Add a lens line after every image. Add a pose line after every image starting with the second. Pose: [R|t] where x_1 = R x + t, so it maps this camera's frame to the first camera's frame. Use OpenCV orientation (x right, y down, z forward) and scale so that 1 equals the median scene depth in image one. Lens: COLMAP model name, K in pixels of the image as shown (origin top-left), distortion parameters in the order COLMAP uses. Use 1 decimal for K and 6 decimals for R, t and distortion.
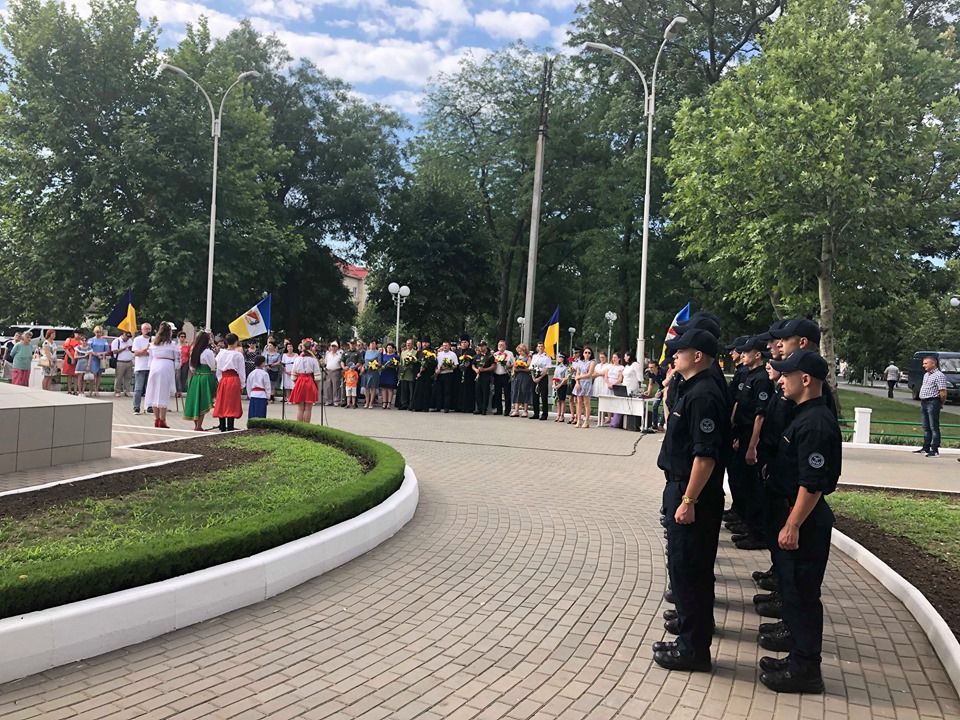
lens RADIAL K [[1096.4, 0, 480.0], [0, 1096.4, 360.0], [0, 0, 1]] dist [0.098275, -0.285845]
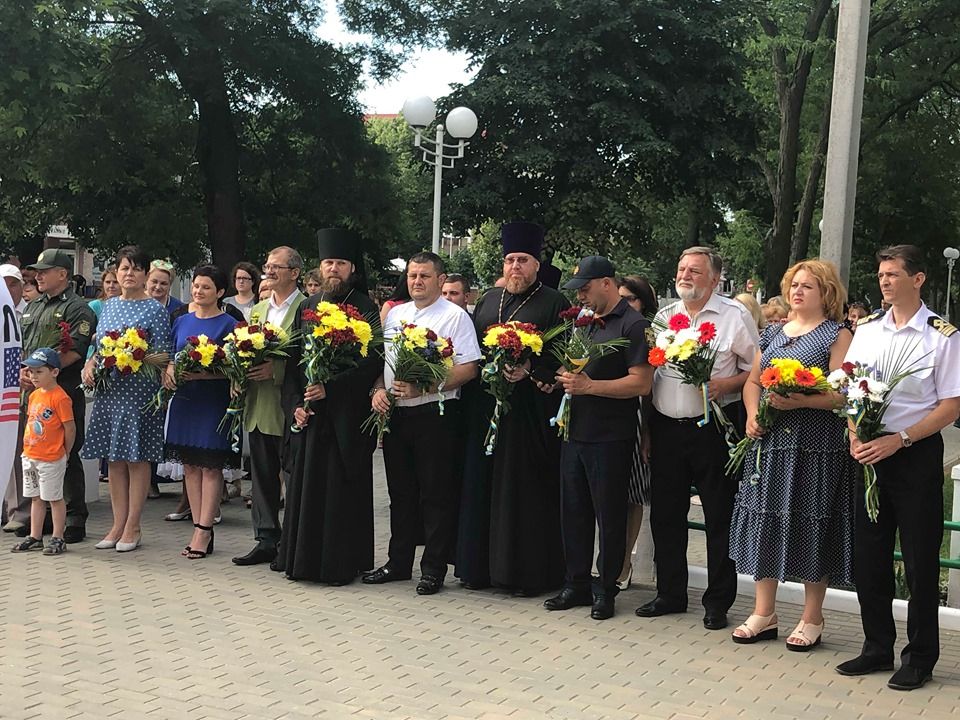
lens RADIAL K [[1096.4, 0, 480.0], [0, 1096.4, 360.0], [0, 0, 1]] dist [0.098275, -0.285845]
pose [[0.961414, 0.015380, -0.274674, 0.037901], [-0.001104, 0.998644, 0.052056, -0.008587], [0.275102, -0.049744, 0.960127, 0.798559]]
